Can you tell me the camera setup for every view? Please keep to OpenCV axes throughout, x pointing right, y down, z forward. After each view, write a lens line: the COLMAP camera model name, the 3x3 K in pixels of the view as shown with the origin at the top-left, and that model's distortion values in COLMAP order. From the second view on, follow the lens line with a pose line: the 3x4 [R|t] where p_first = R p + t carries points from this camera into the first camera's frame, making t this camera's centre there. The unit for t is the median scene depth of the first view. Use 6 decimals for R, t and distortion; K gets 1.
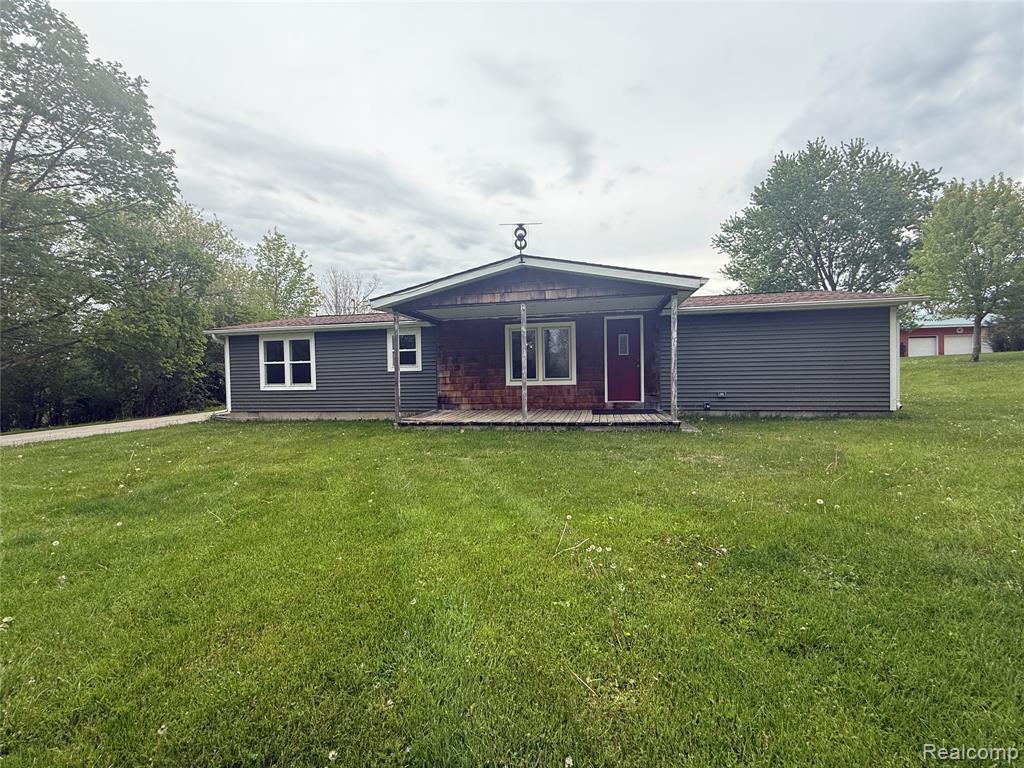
lens RADIAL K [[407.8, 0, 509.6], [0, 407.8, 382.8], [0, 0, 1]] dist [-0.000857, -0.000024]
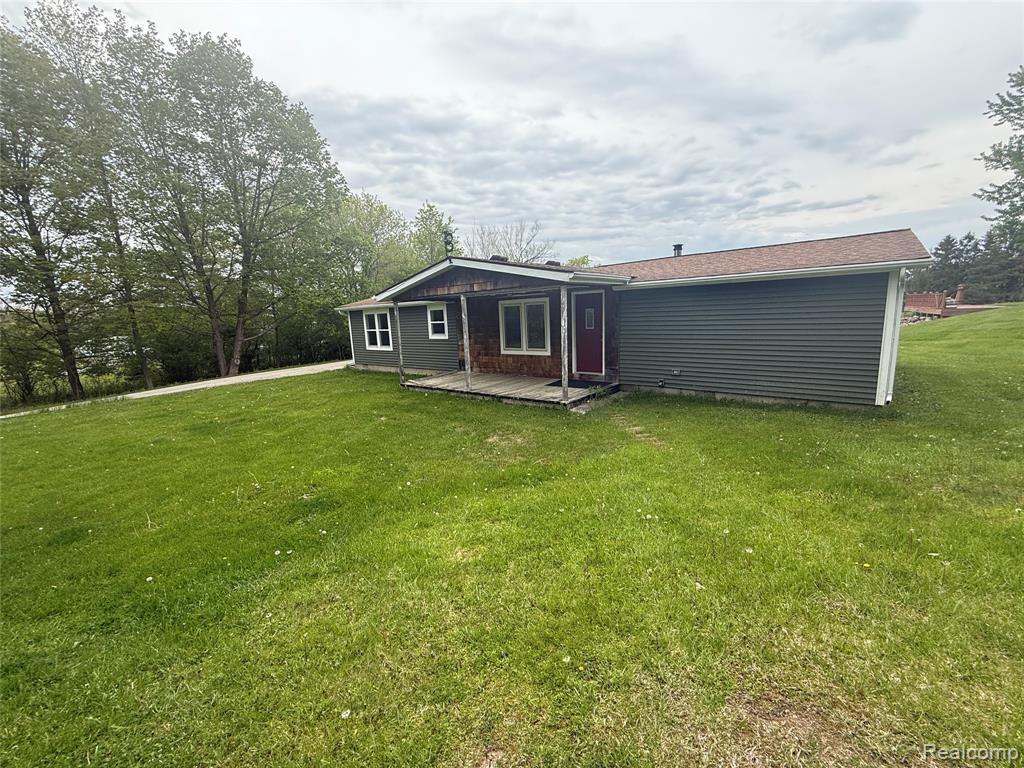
lens RADIAL K [[413.6, 0, 512.8], [0, 413.6, 379.7], [0, 0, 1]] dist [0.000546, 0.000035]
pose [[0.881834, 0.056420, -0.468173, 0.551788], [0.017737, 0.988146, 0.152492, -0.094450], [0.471227, -0.142777, 0.870379, -0.026766]]
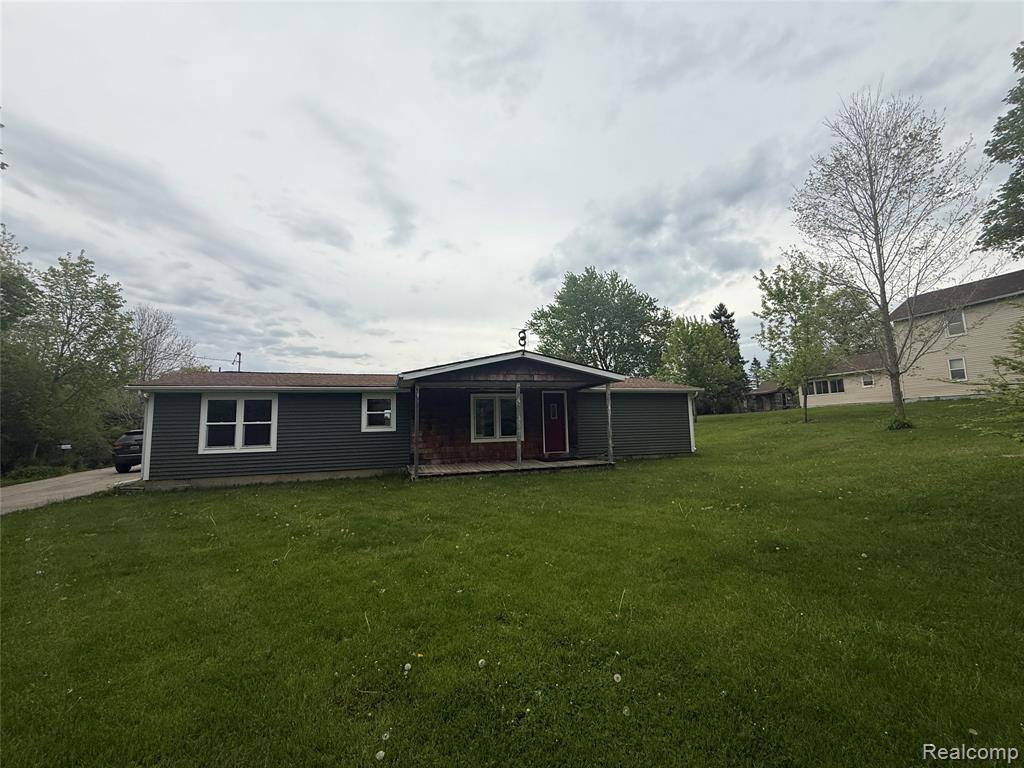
lens RADIAL K [[409.5, 0, 512.0], [0, 409.5, 384.0], [0, 0, 1]] dist [0.001314, 0.000201]
pose [[0.873878, 0.047957, 0.483775, -0.483095], [0.016414, 0.991644, -0.127953, -0.008079], [-0.485869, 0.119756, 0.865789, -0.147728]]
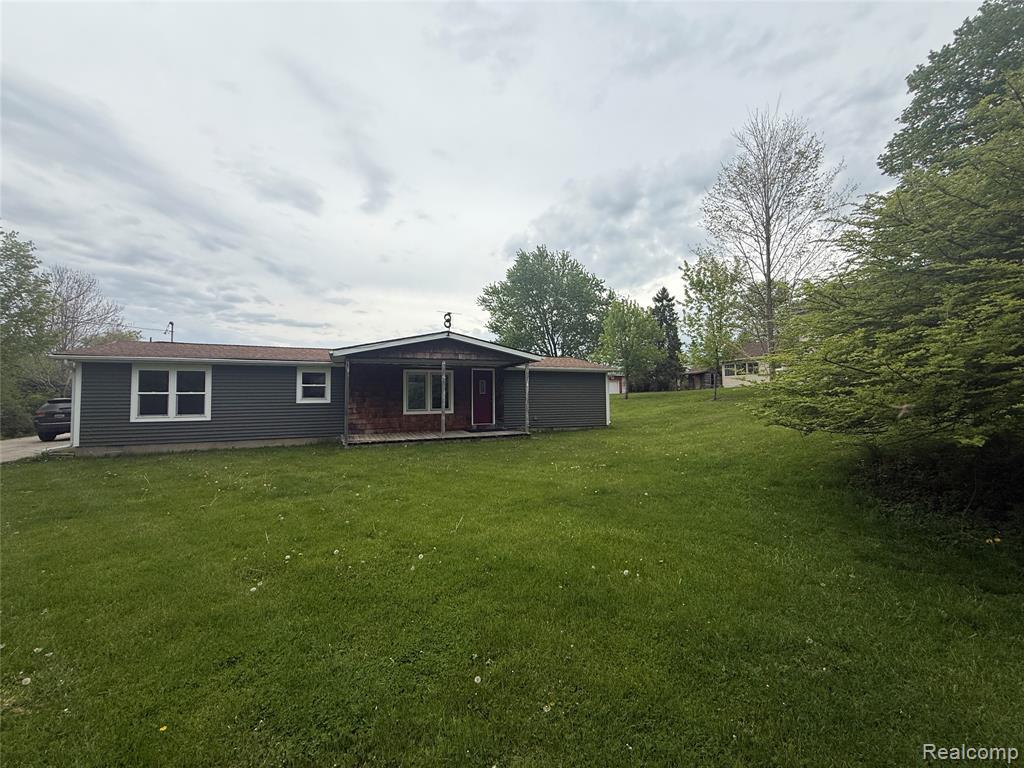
lens RADIAL K [[409.5, 0, 512.0], [0, 409.5, 384.0], [0, 0, 1]] dist [0.001314, 0.000201]
pose [[0.820444, 0.033416, 0.570750, -0.462798], [0.004428, 0.997889, -0.064789, -0.004012], [-0.571710, 0.055683, 0.818564, -0.297514]]
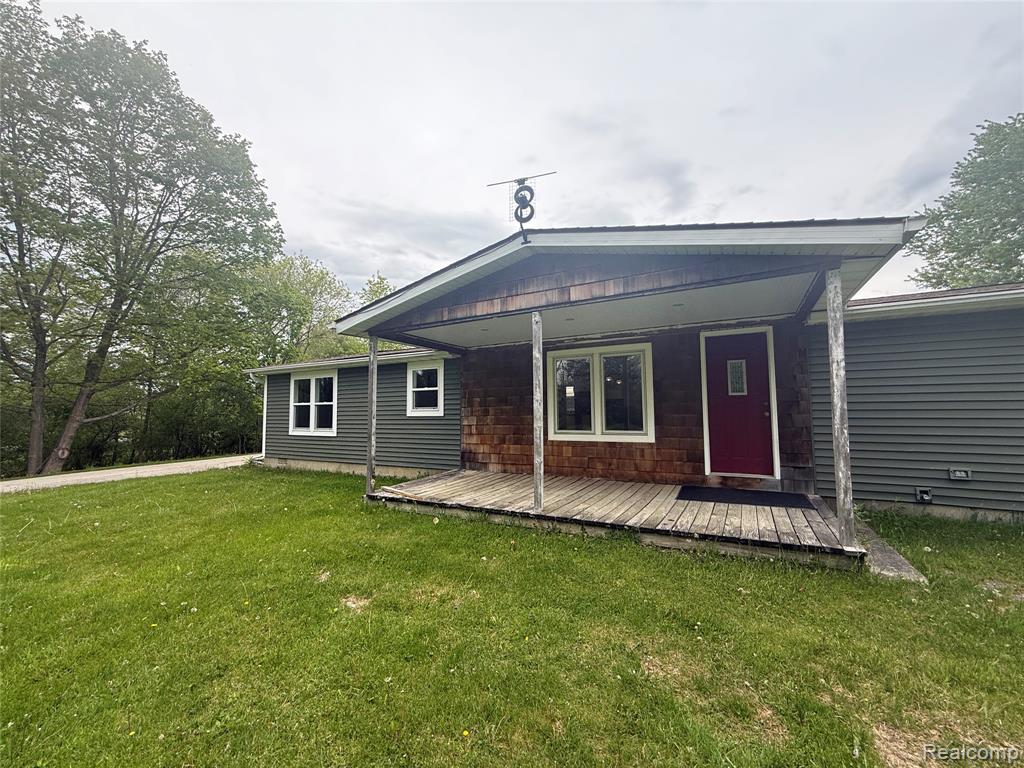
lens RADIAL K [[404.4, 0, 512.0], [0, 404.4, 384.0], [0, 0, 1]] dist [0.001112, 0.000333]
pose [[0.955199, -0.010149, -0.295791, 0.127742], [-0.015145, 0.996426, -0.083096, -0.027689], [0.295577, 0.083853, 0.951632, 0.312621]]
